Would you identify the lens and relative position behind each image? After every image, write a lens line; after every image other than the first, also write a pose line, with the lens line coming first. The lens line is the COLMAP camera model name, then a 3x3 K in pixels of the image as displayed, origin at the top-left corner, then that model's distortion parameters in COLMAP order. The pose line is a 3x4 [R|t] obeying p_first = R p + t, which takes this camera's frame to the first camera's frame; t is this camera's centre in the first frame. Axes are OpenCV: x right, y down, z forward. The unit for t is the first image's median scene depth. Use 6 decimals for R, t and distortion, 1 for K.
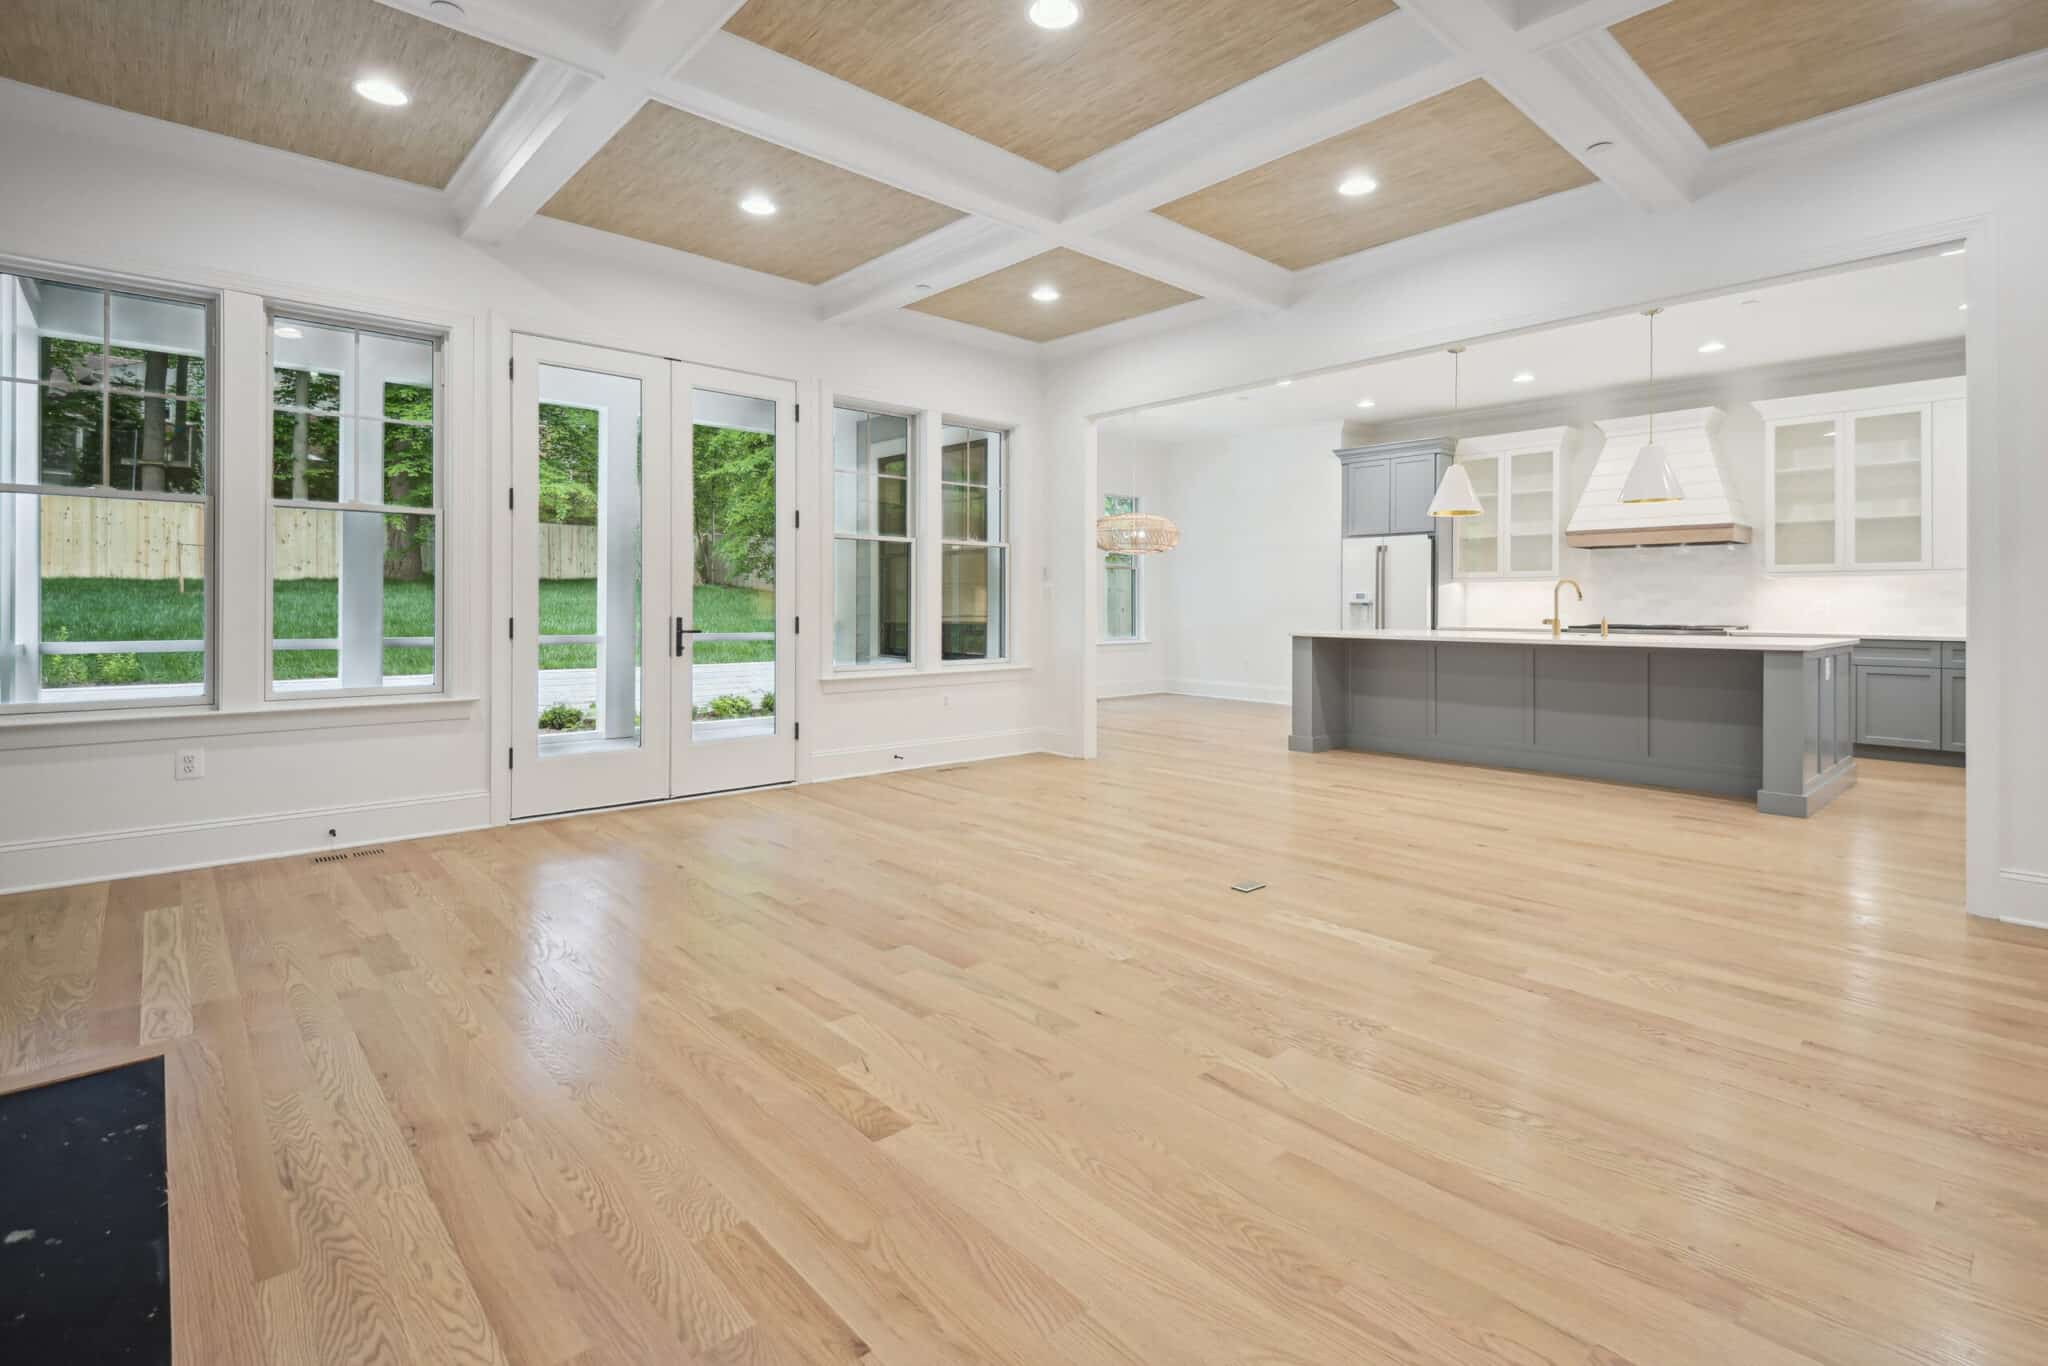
lens RADIAL K [[974.6, 0, 1031.2], [0, 974.6, 597.9], [0, 0, 1]] dist [0.029924, 0.000267]
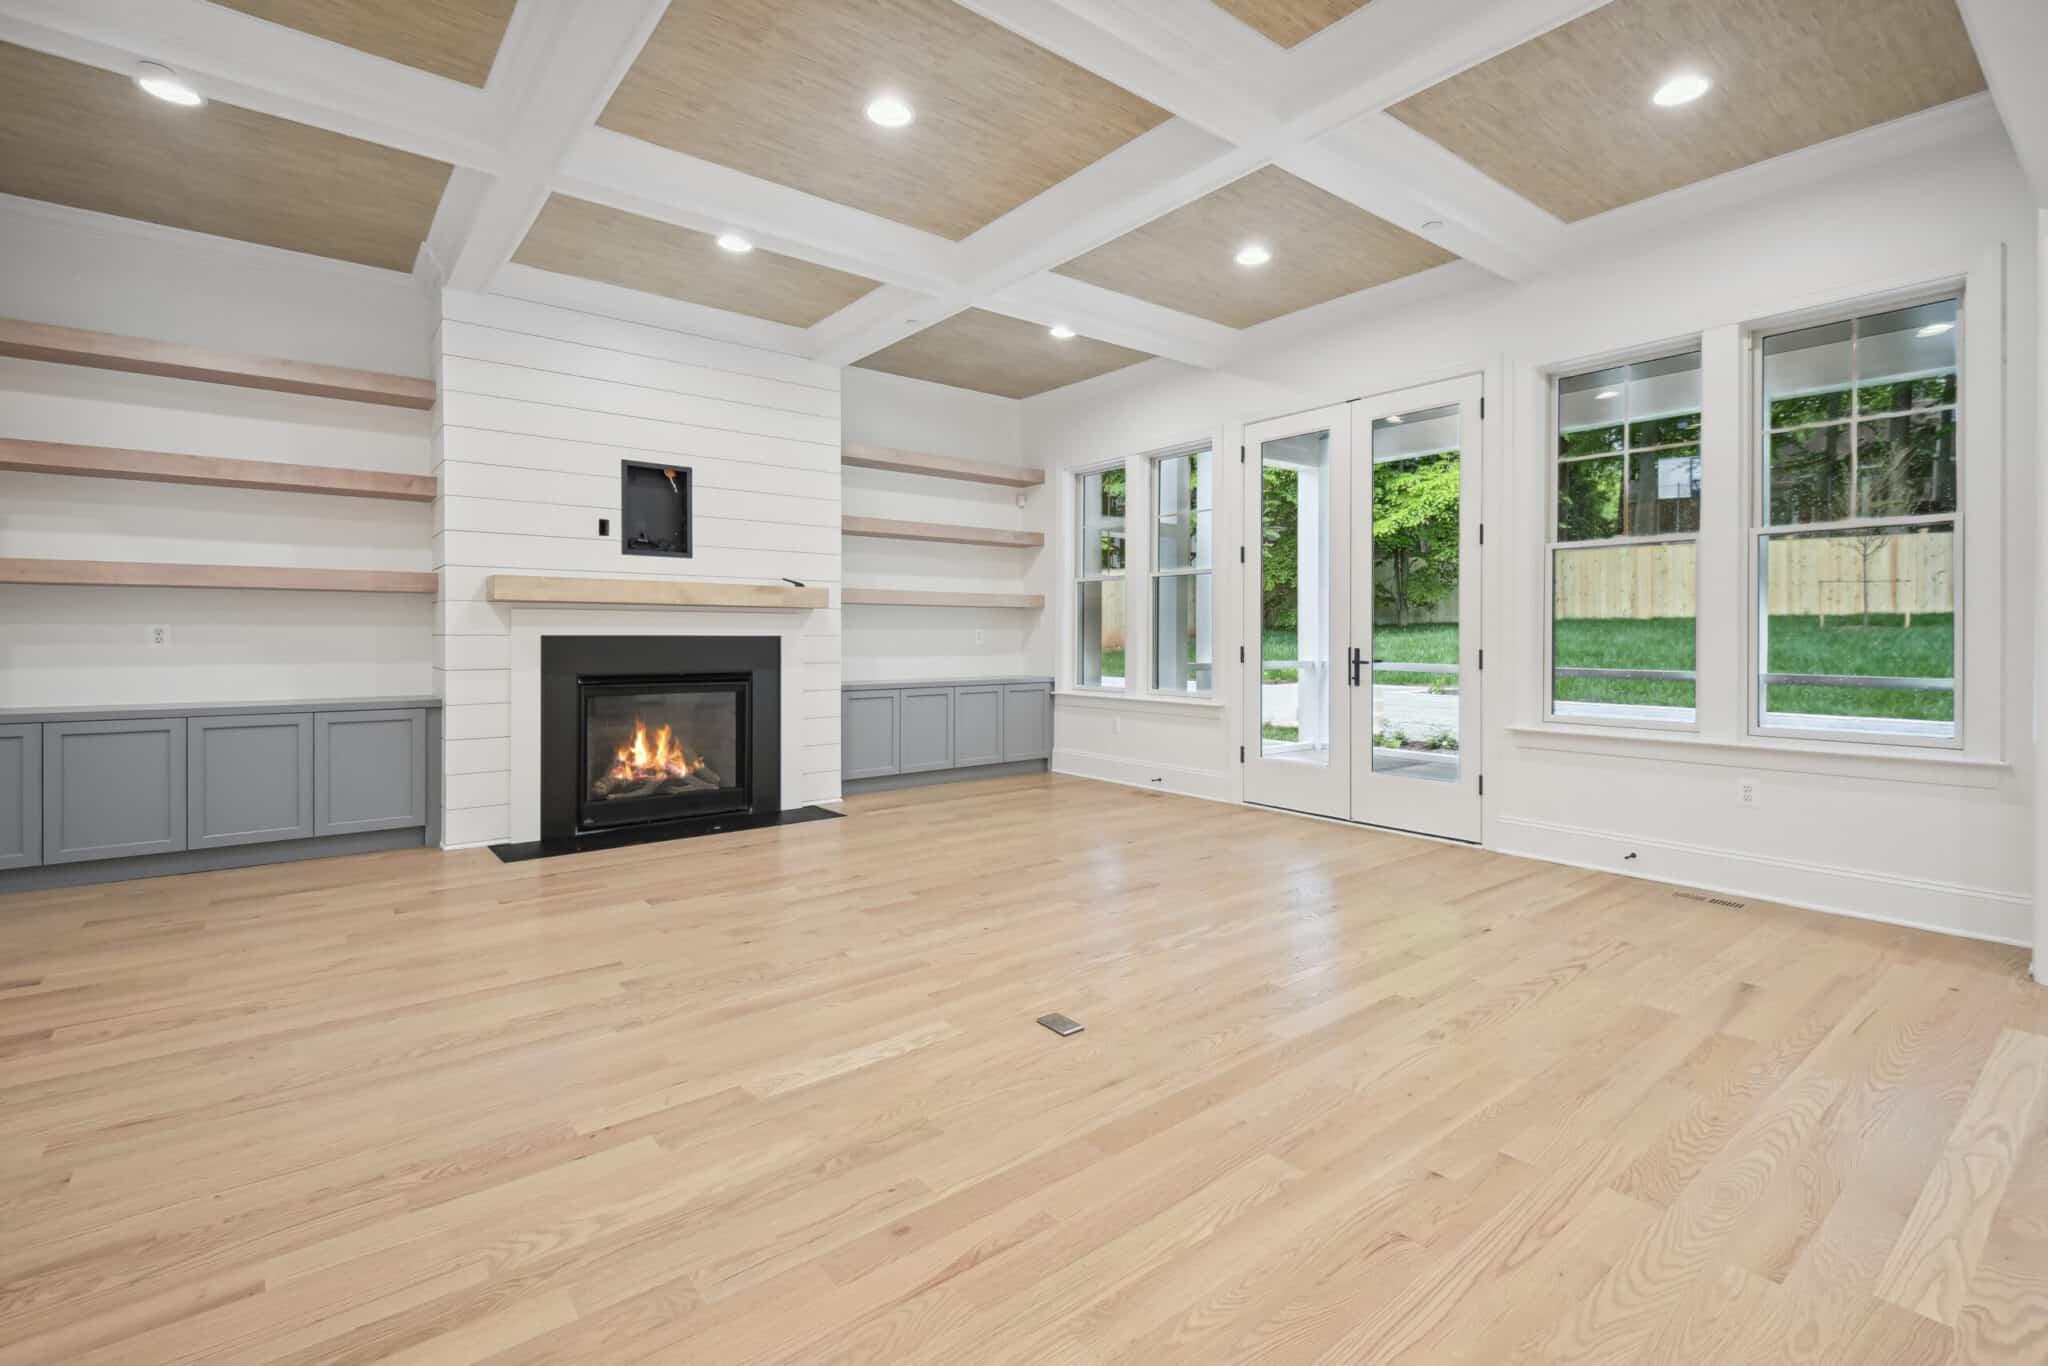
lens RADIAL K [[918.4, 0, 1030.6], [0, 918.4, 637.5], [0, 0, 1]] dist [0.016599, -0.000269]
pose [[-0.061006, -0.001535, -0.998136, 0.744908], [0.006355, 0.999978, -0.001926, 0.009692], [0.998117, -0.006460, -0.060995, 0.846189]]
